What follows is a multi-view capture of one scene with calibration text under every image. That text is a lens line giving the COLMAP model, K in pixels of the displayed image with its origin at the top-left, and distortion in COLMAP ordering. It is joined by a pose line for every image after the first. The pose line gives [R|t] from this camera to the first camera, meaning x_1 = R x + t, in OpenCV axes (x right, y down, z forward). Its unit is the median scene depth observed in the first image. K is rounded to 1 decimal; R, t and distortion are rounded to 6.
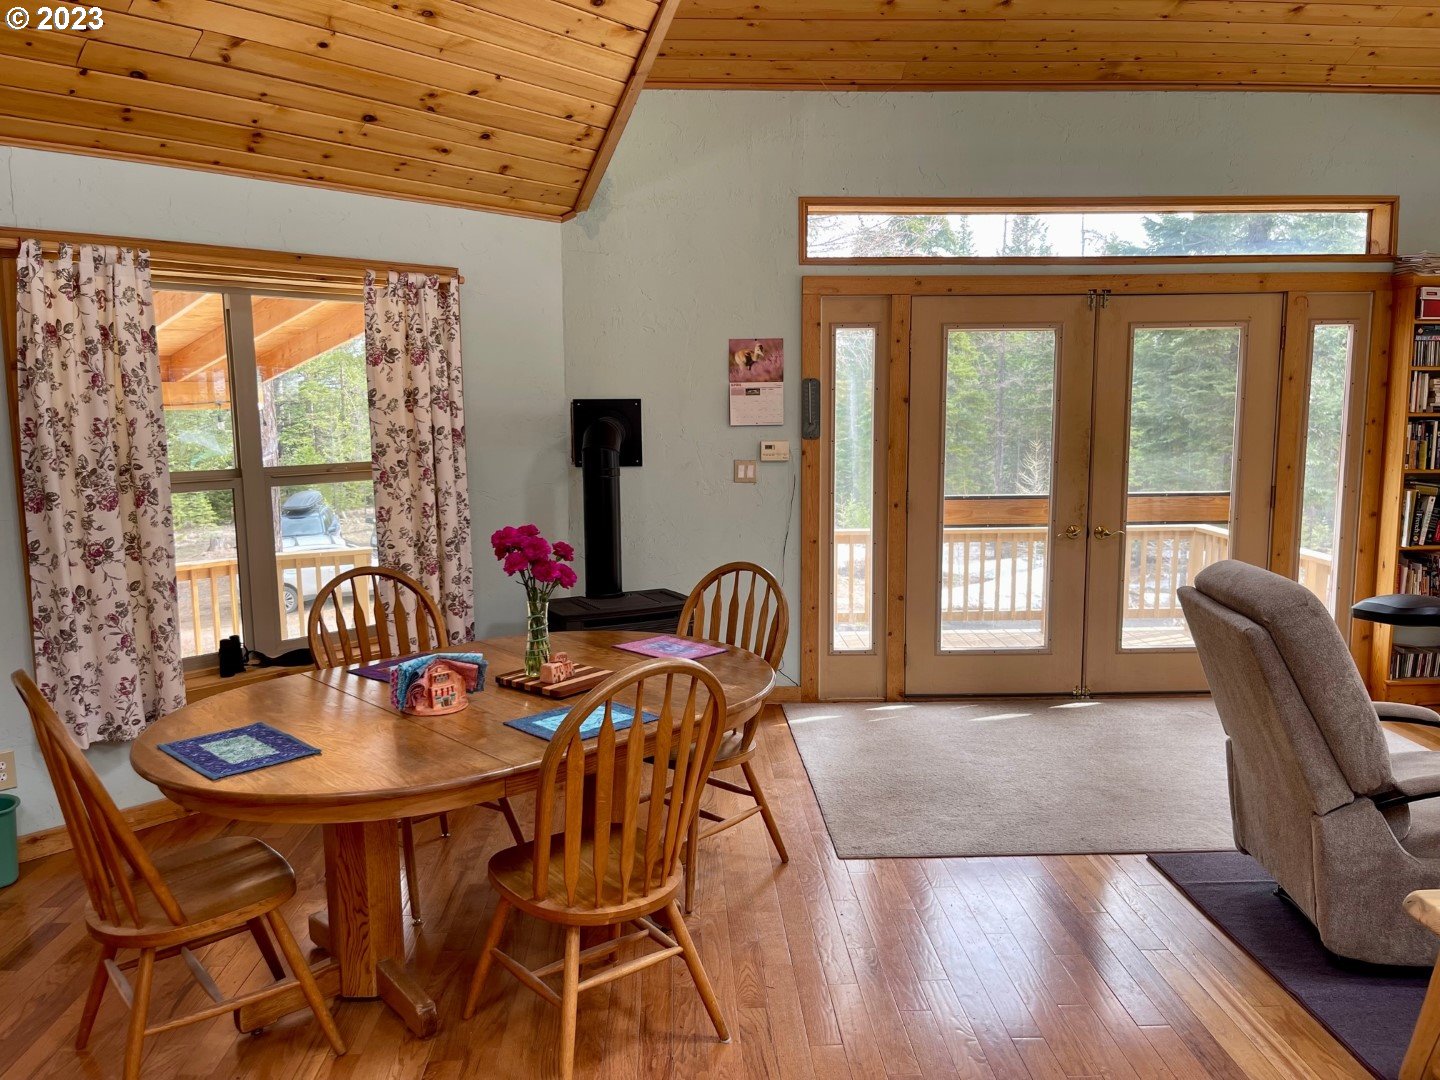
lens RADIAL K [[1082.7, 0, 720.2], [0, 1082.7, 545.0], [0, 0, 1]] dist [0.073947, -0.107677]
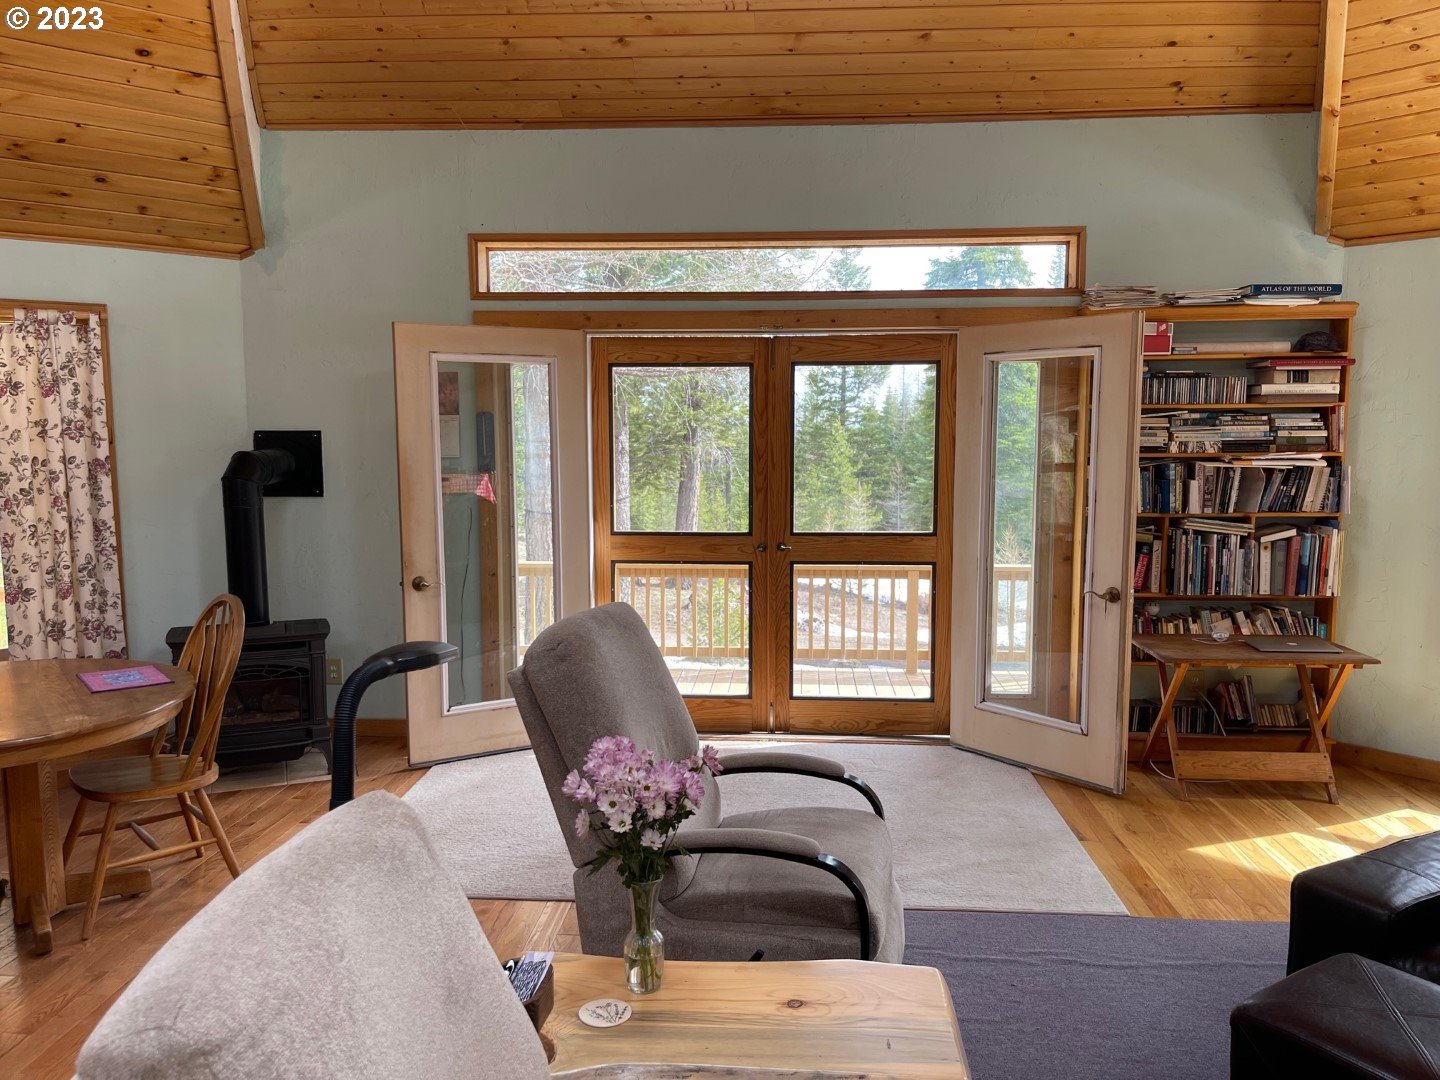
lens RADIAL K [[1082.7, 0, 720.2], [0, 1082.7, 545.0], [0, 0, 1]] dist [0.073947, -0.107677]
pose [[0.994686, 0.018074, -0.101357, 0.434050], [-0.020914, 0.999416, -0.027023, -0.008707], [0.100809, 0.028999, 0.994483, 0.027067]]
